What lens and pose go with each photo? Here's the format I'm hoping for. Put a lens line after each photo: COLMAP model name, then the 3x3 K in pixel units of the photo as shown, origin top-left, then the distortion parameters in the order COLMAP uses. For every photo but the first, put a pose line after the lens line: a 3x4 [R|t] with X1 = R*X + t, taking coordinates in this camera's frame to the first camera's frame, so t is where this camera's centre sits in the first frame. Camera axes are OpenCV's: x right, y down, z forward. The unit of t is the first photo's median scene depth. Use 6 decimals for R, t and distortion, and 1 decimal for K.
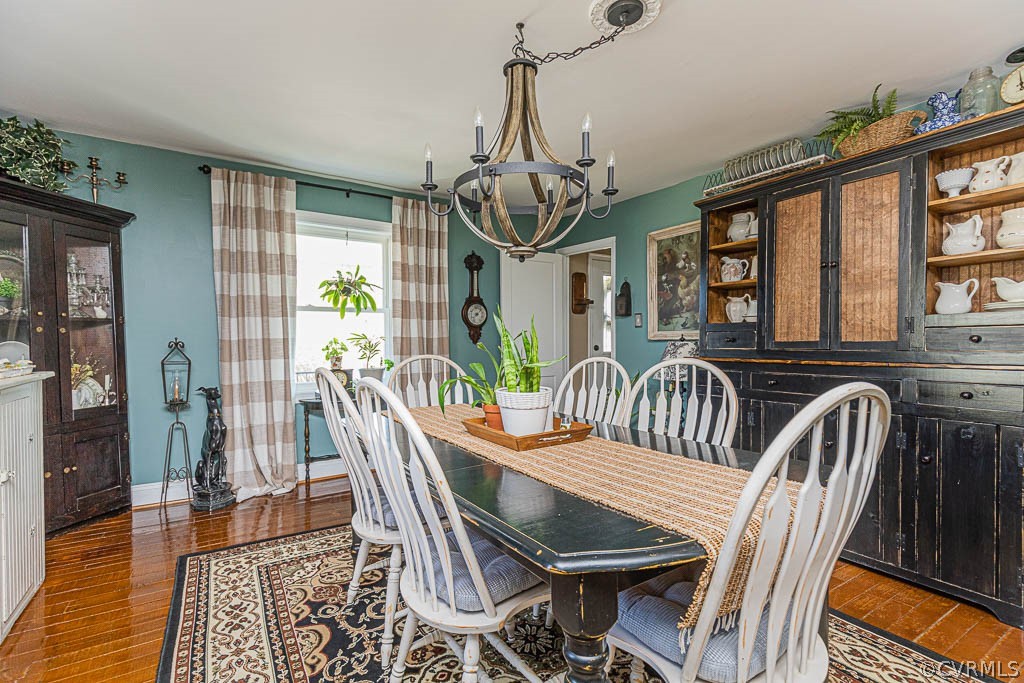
lens RADIAL K [[463.5, 0, 493.1], [0, 463.5, 355.7], [0, 0, 1]] dist [0.002291, -0.003252]
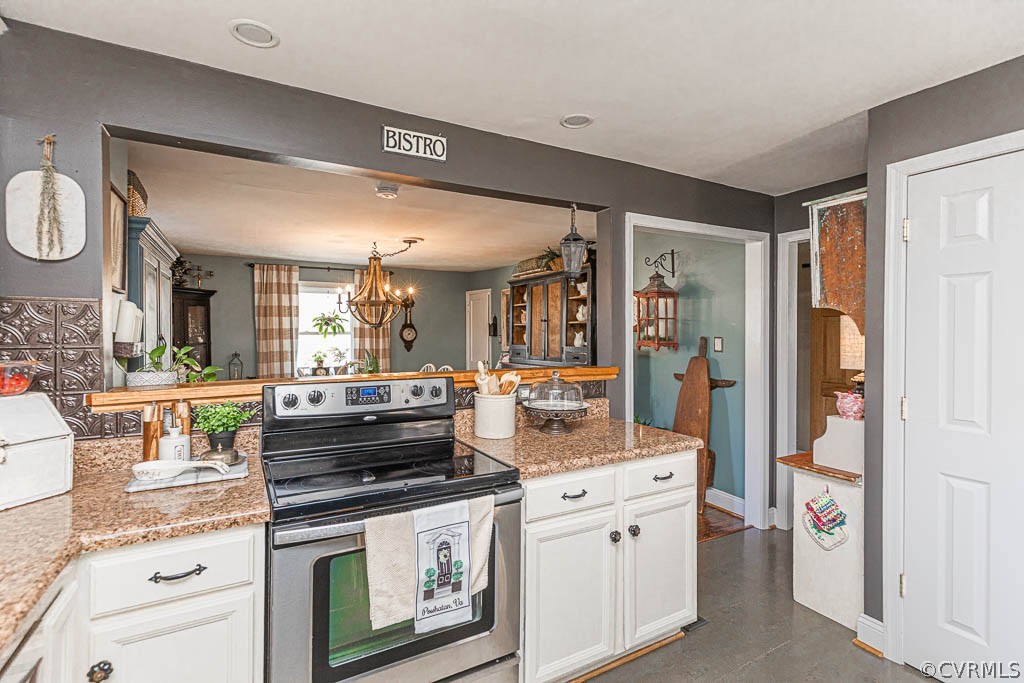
lens RADIAL K [[463.5, 0, 512.6], [0, 463.5, 336.3], [0, 0, 1]] dist [0.002291, -0.003252]
pose [[0.999616, 0.005633, -0.027145, 0.491648], [-0.006312, 0.999668, -0.024992, -0.053980], [0.026995, 0.025153, 0.999319, -0.842959]]
